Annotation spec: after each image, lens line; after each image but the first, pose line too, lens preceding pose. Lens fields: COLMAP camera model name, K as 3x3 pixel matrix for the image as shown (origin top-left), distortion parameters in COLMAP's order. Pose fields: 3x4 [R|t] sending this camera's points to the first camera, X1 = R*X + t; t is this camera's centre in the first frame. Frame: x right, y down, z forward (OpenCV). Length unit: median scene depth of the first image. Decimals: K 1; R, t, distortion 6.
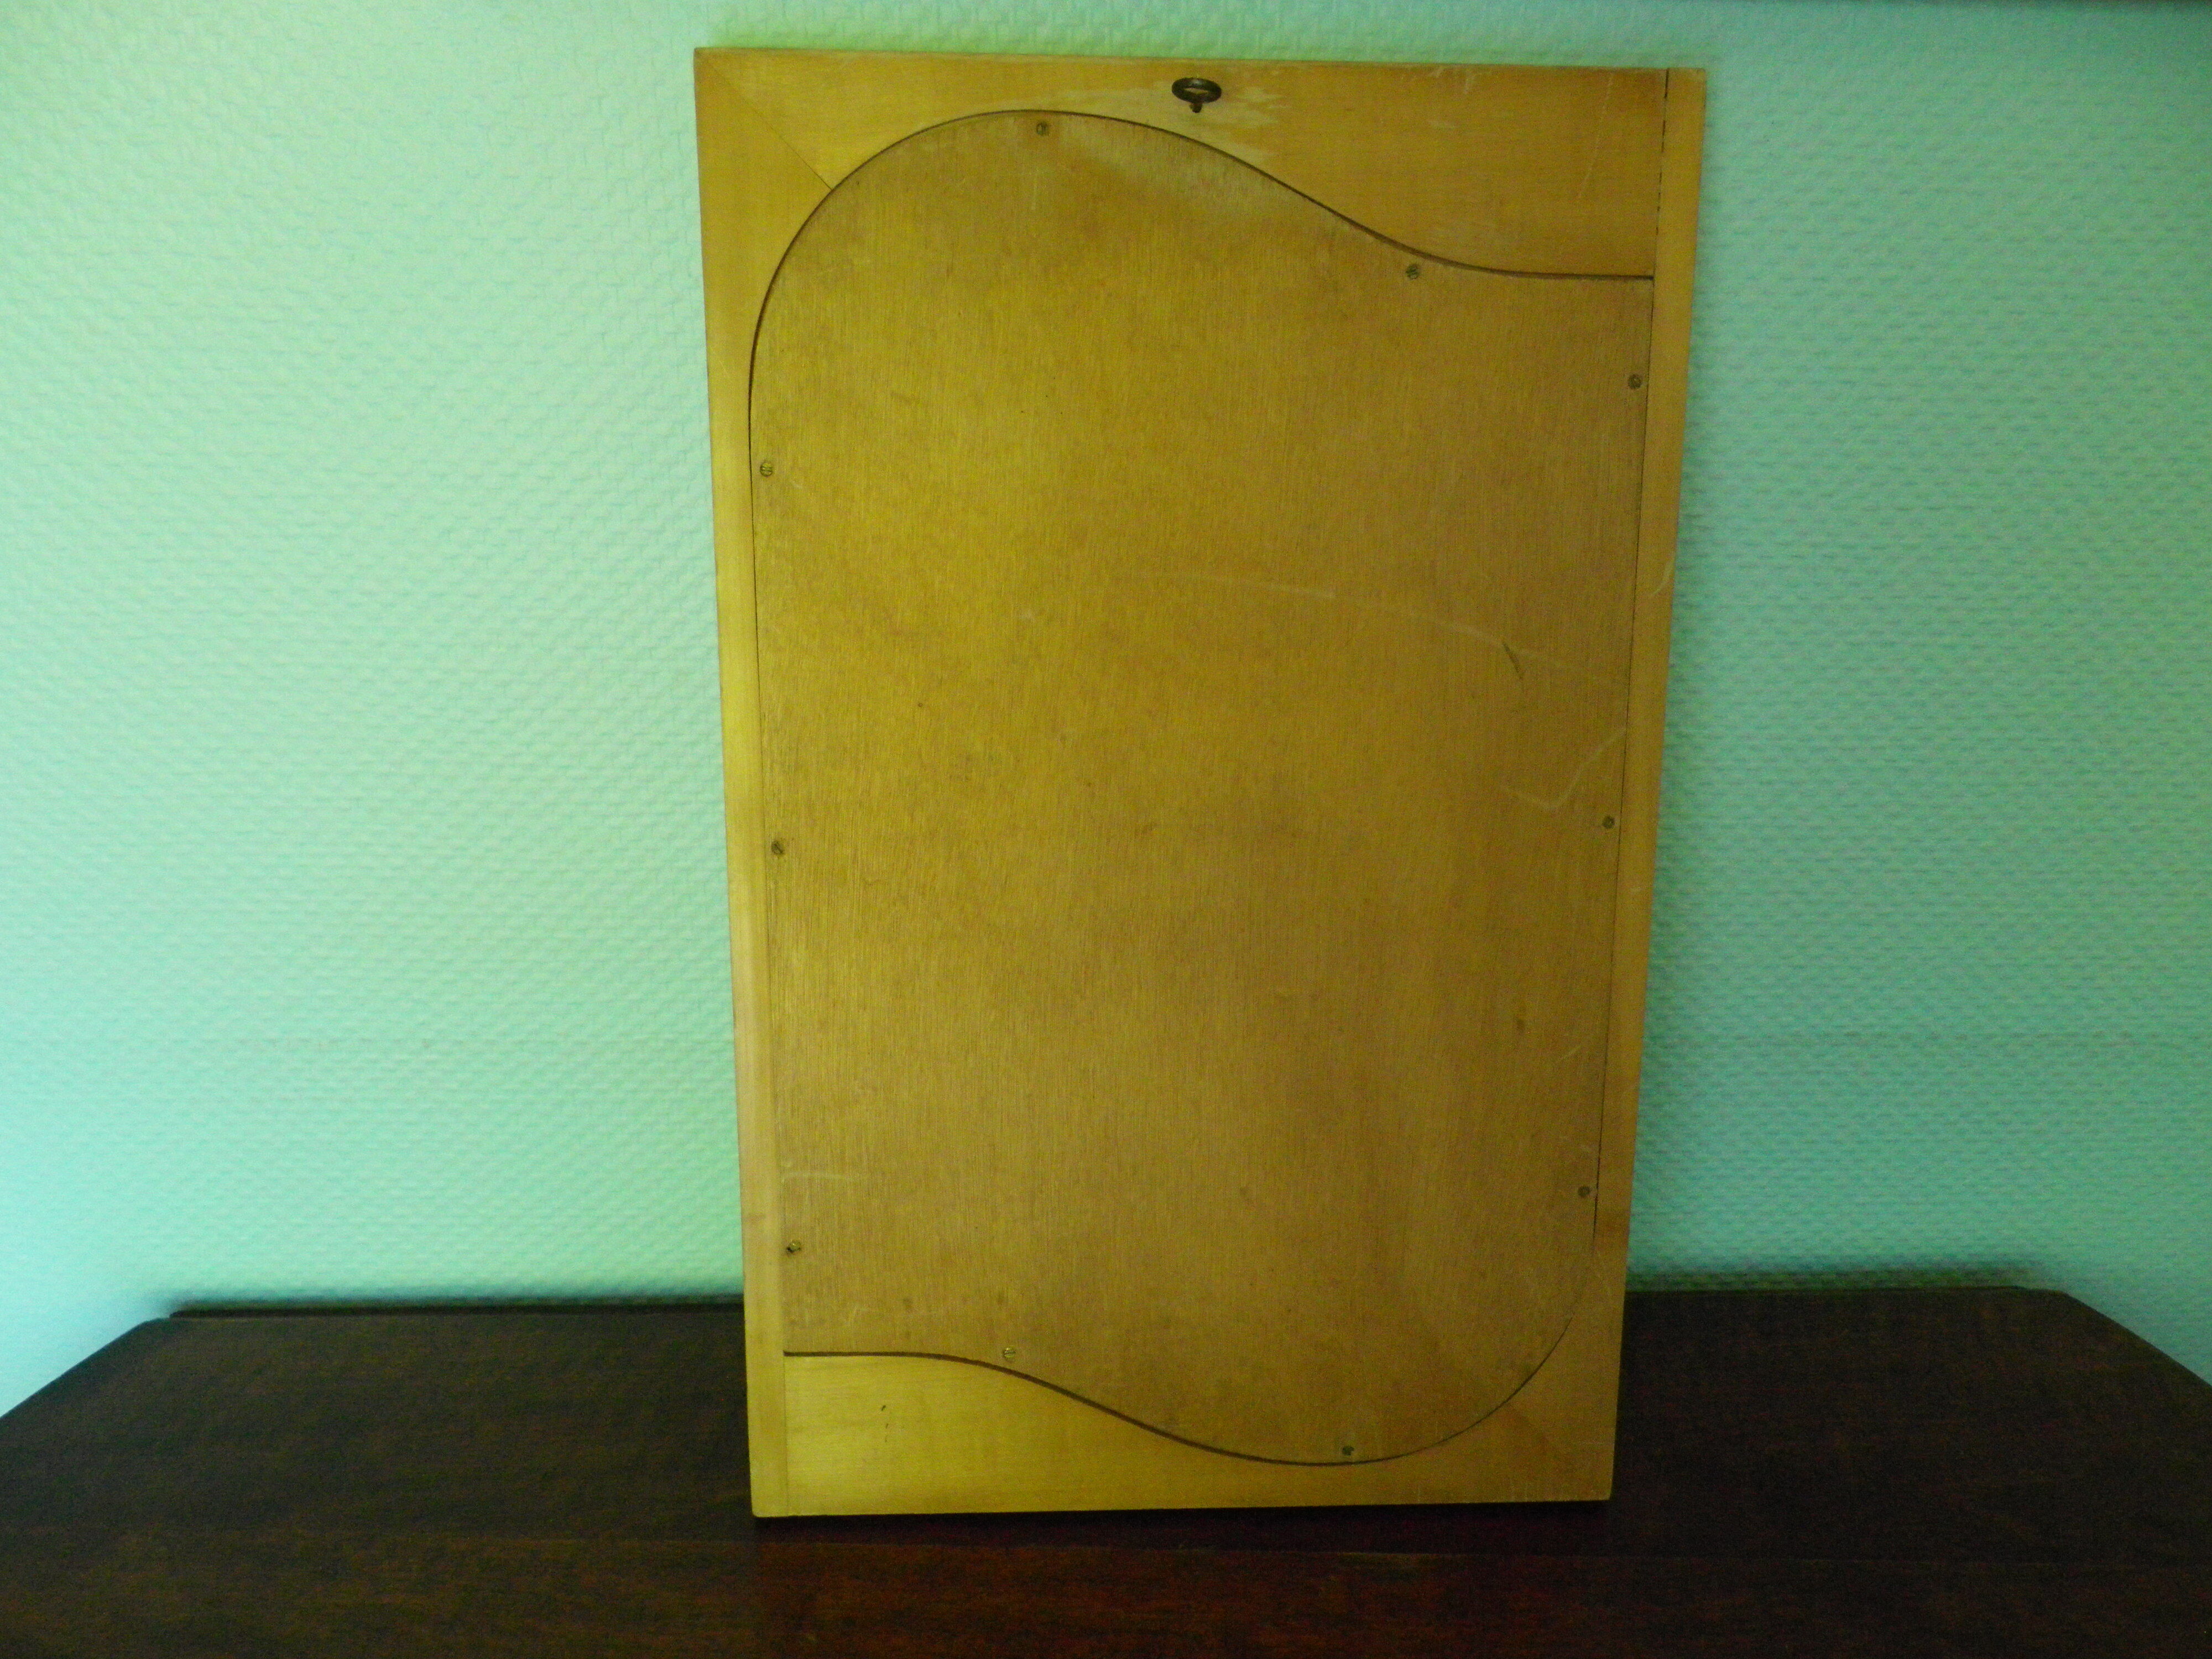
lens RADIAL K [[1840.0, 0, 1112.1], [0, 1840.0, 828.3], [0, 0, 1]] dist [-0.004972, 0.001924]
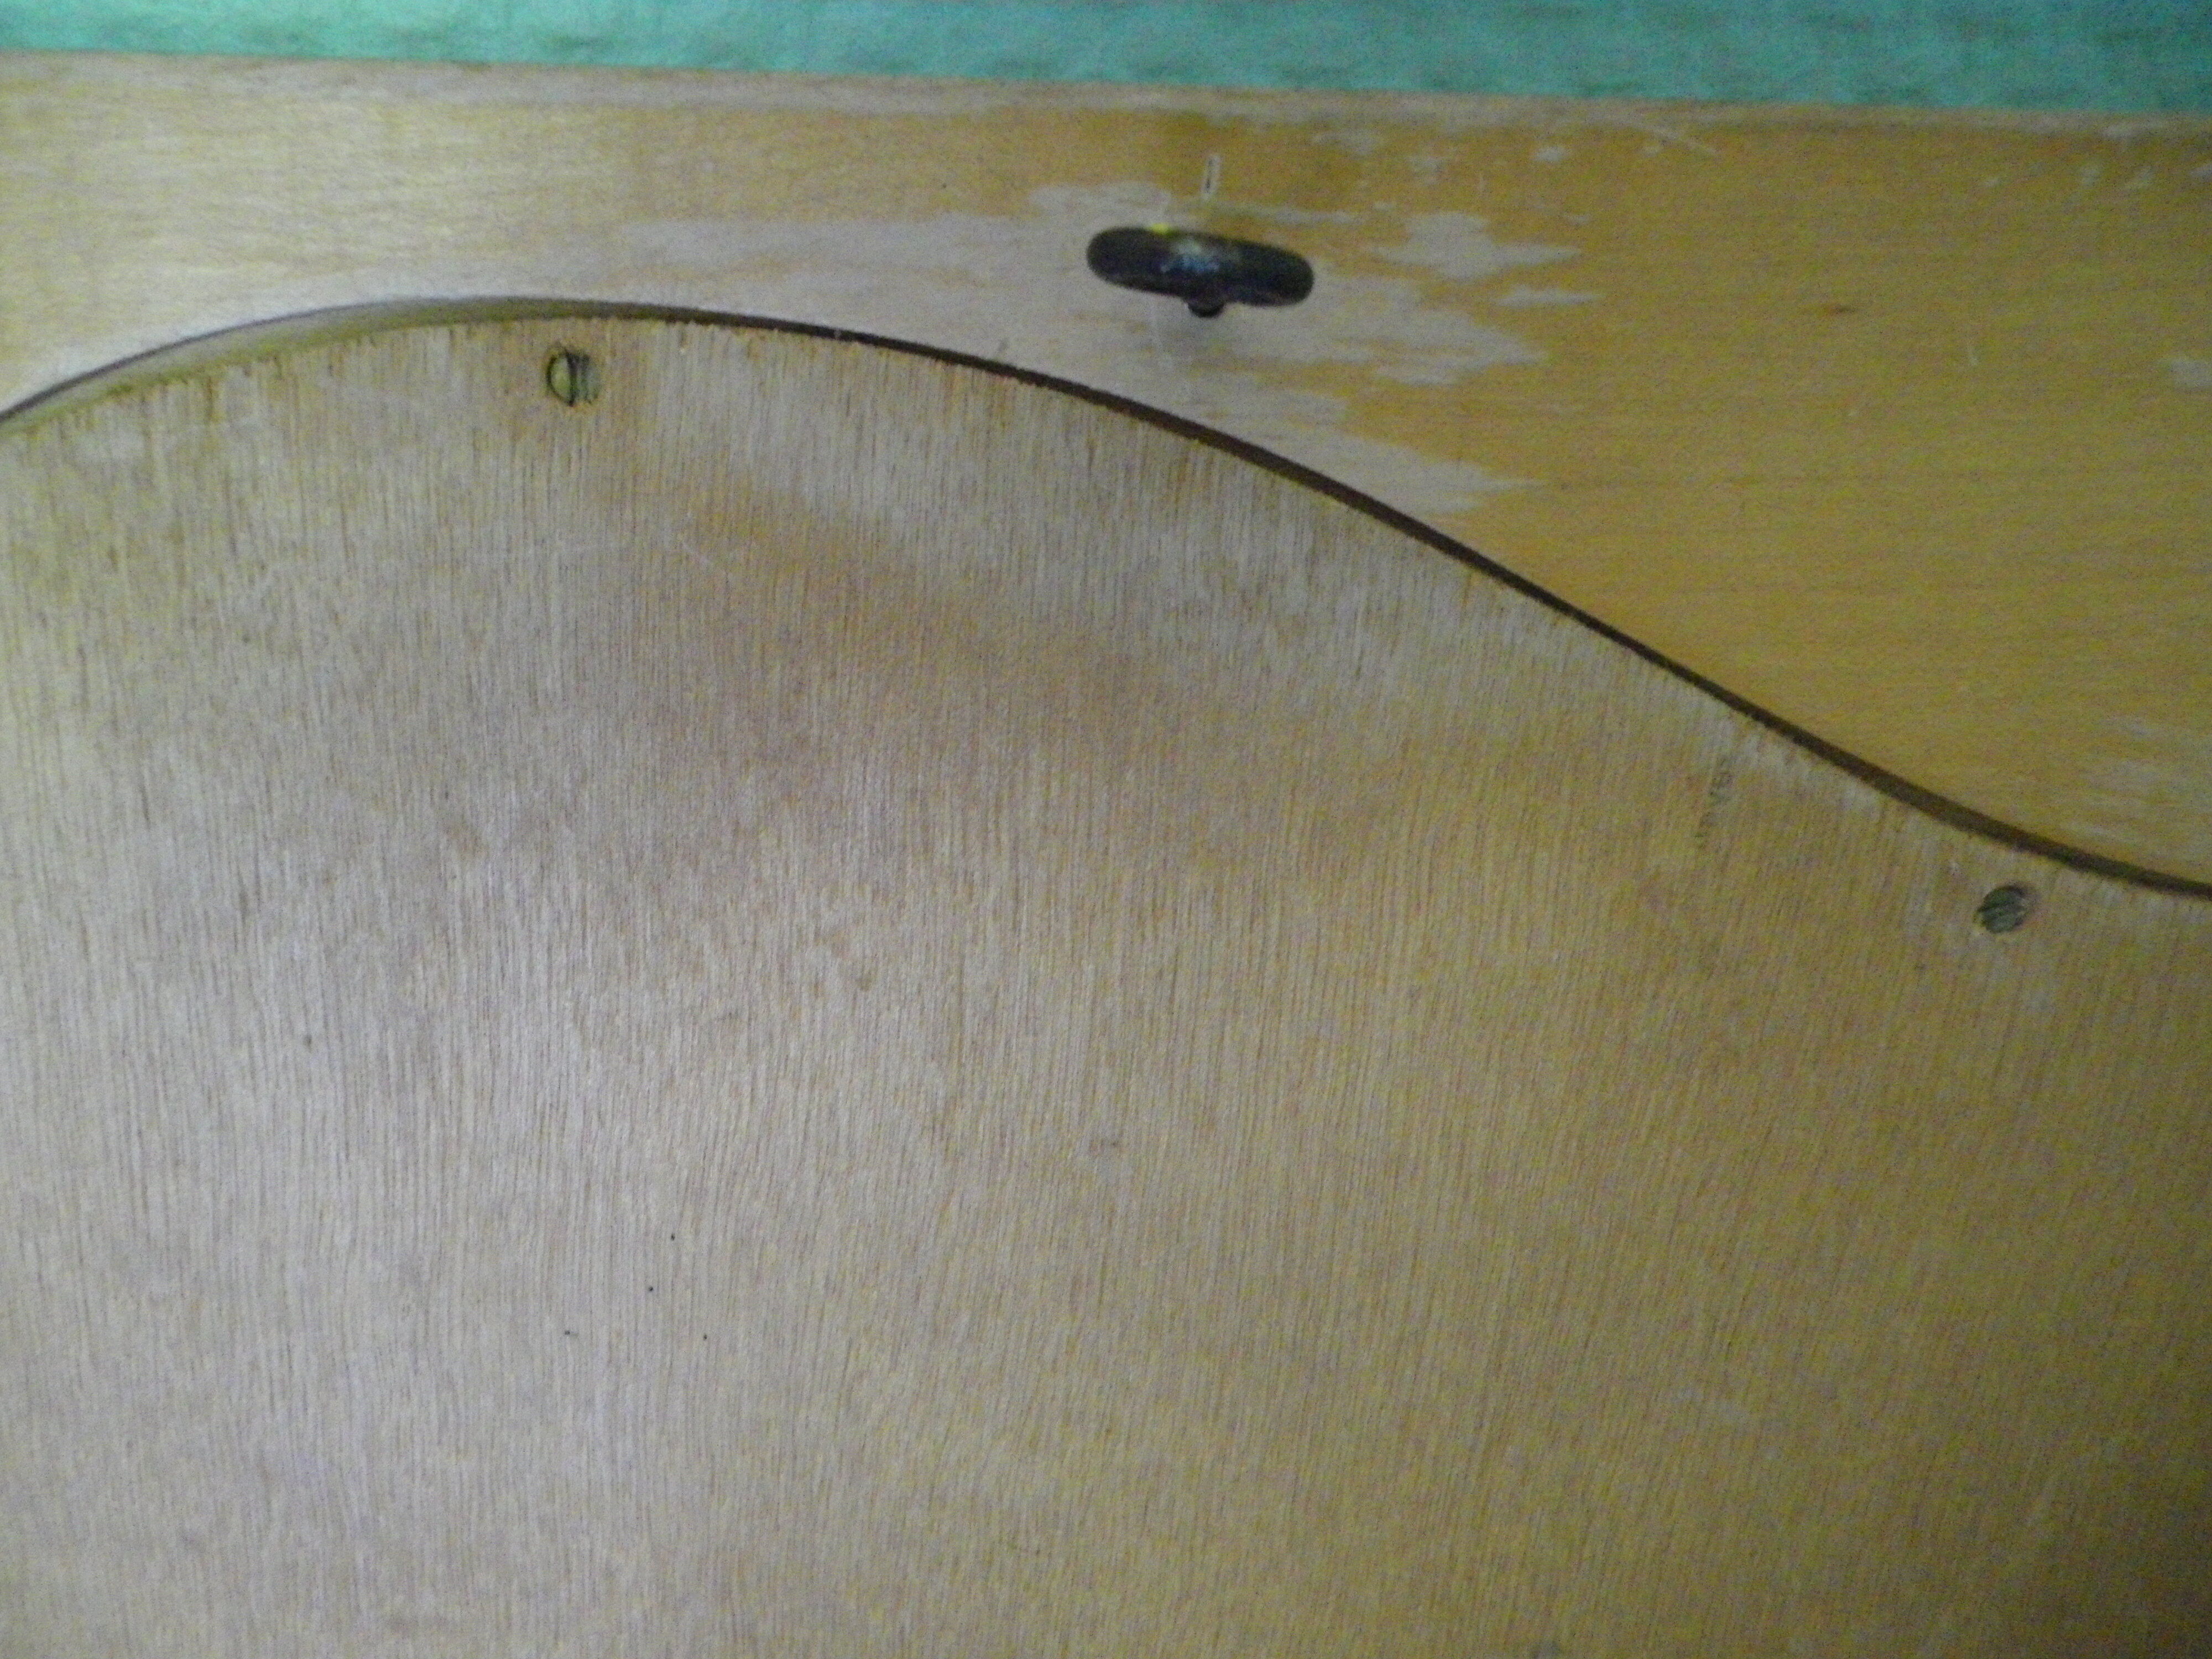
lens RADIAL K [[1840.0, 0, 1096.7], [0, 1840.0, 827.3], [0, 0, 1]] dist [-0.004972, 0.001924]
pose [[0.999111, 0.029562, -0.030050, 0.040339], [-0.025410, 0.991161, 0.130211, -0.349377], [0.033634, -0.129332, 0.991031, 0.741793]]
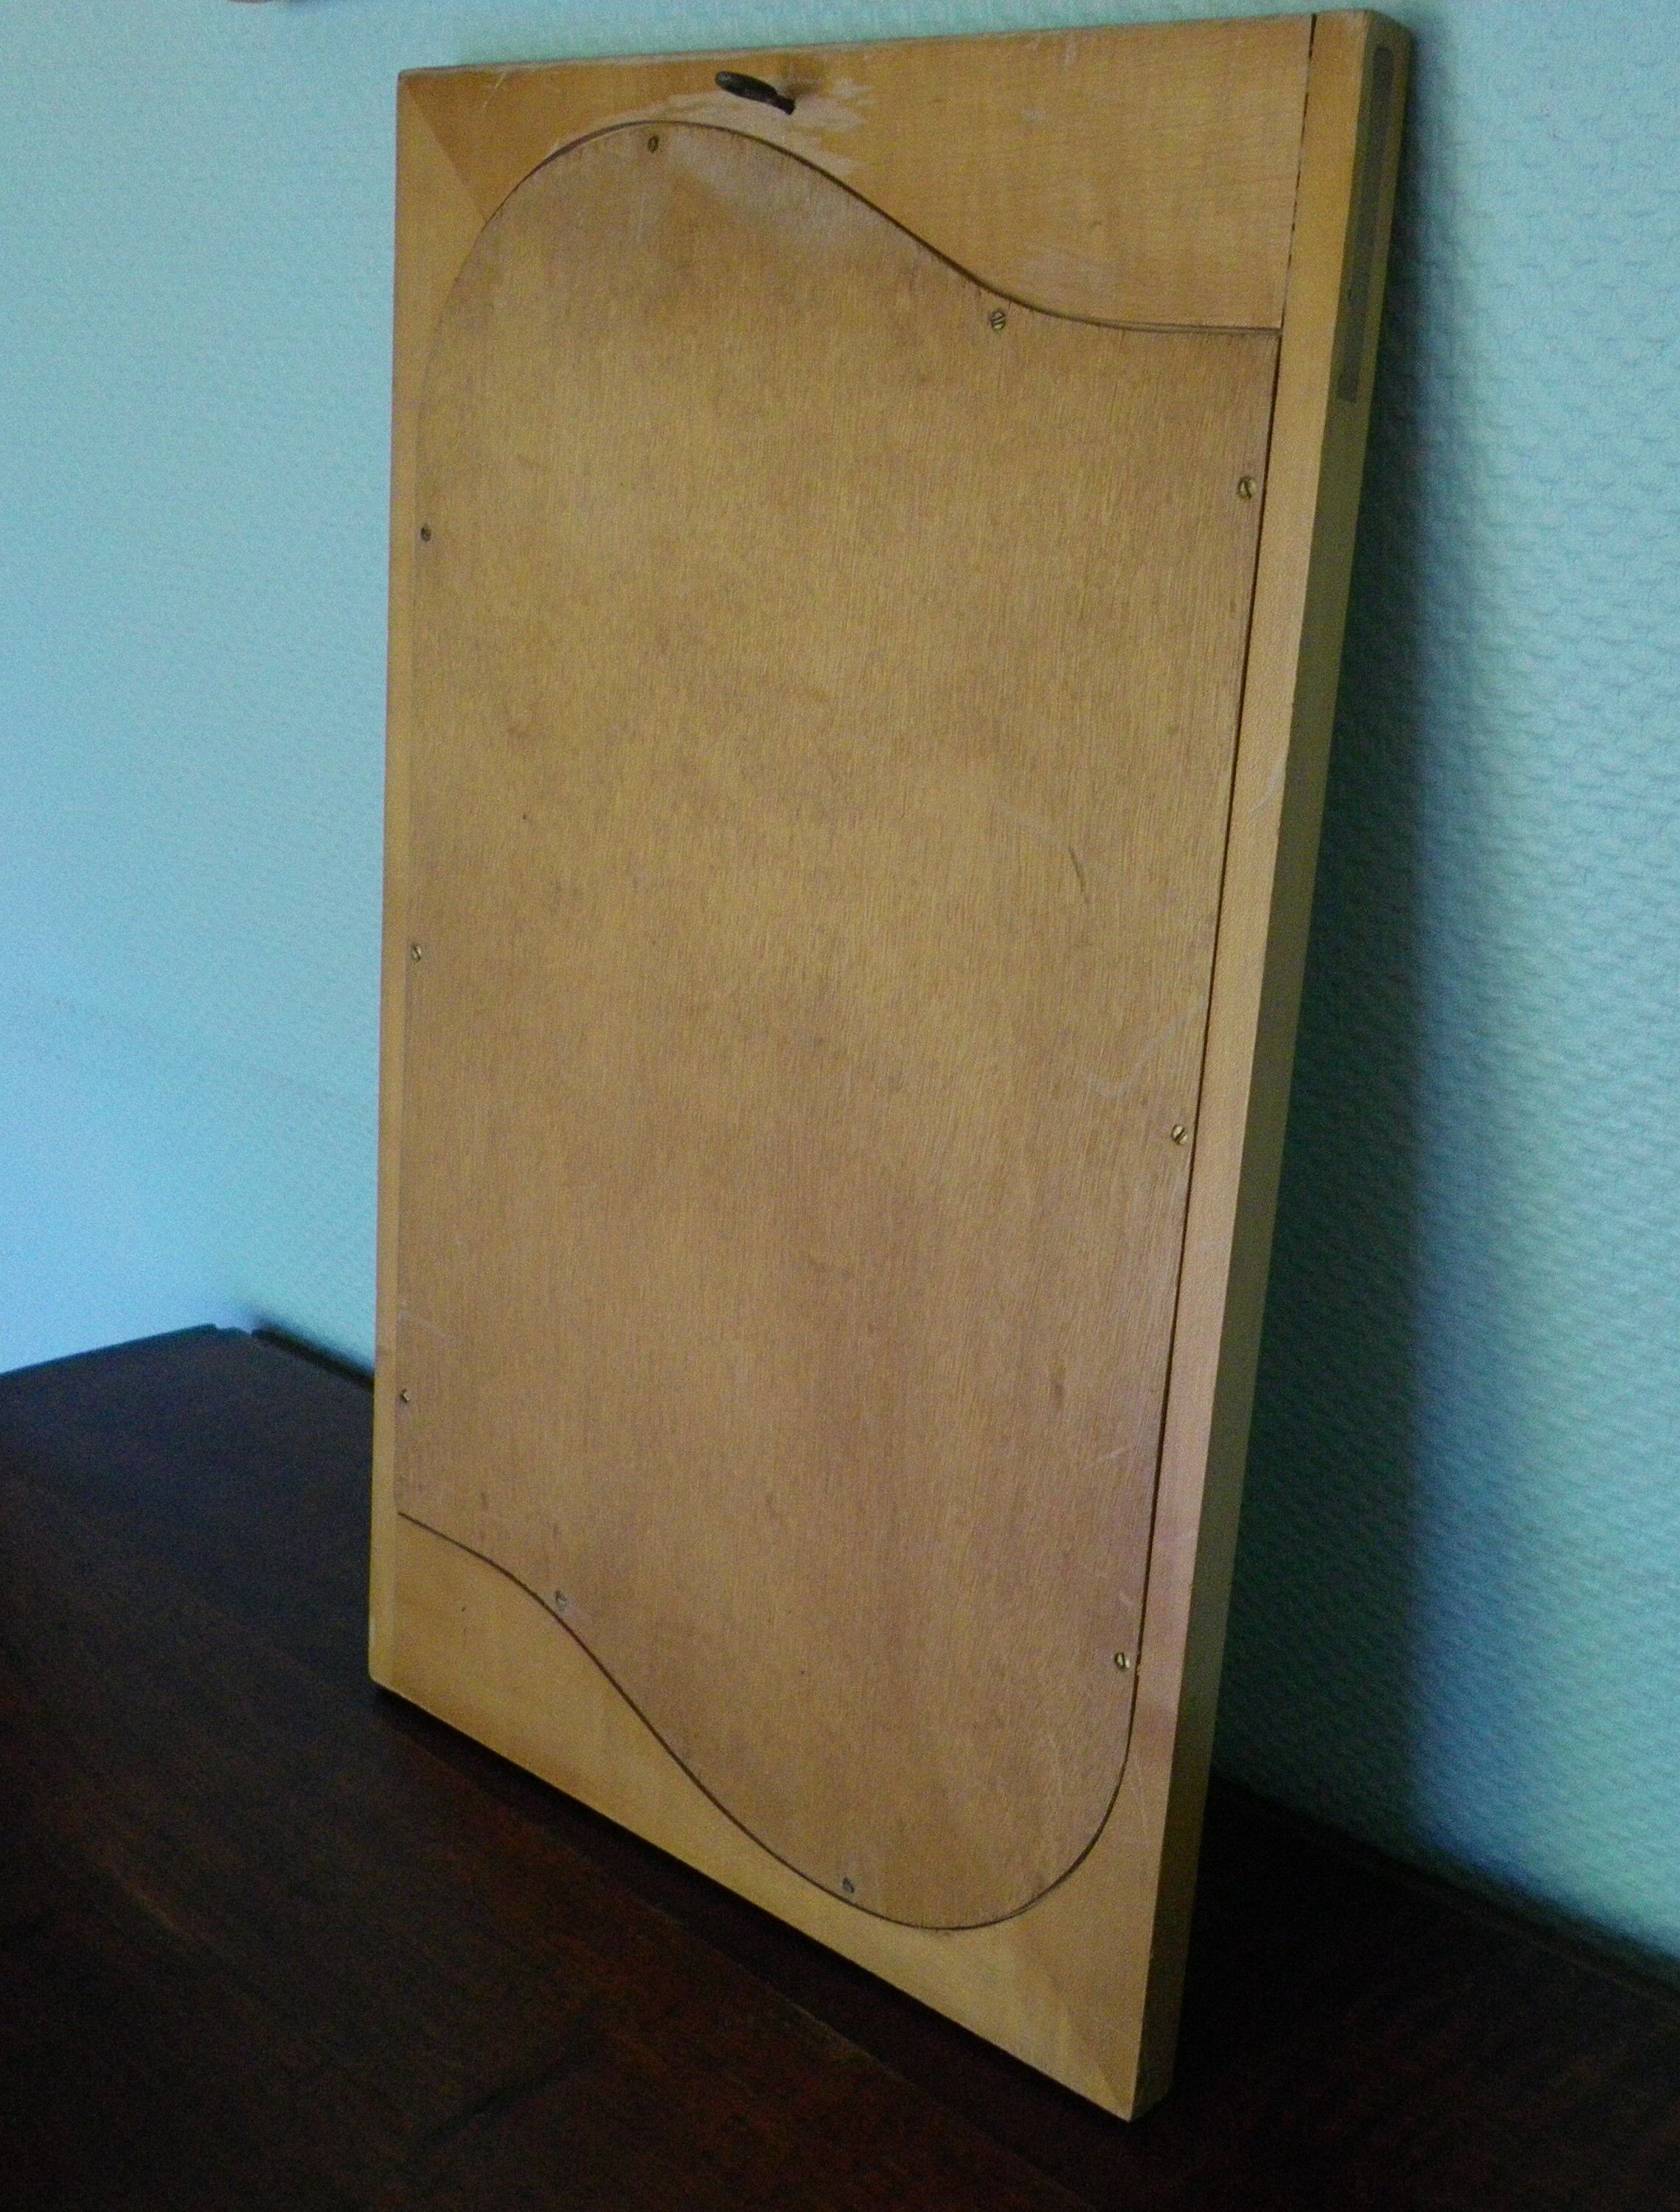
lens RADIAL K [[2467.5, 0, 845.5], [0, 2467.5, 1111.2], [0, 0, 1]] dist [0.011525, 0.000000]
pose [[0.717248, 0.220009, -0.661174, 0.848321], [-0.213467, 0.972602, 0.092067, -0.075139], [0.663315, 0.075104, 0.744562, 0.255070]]
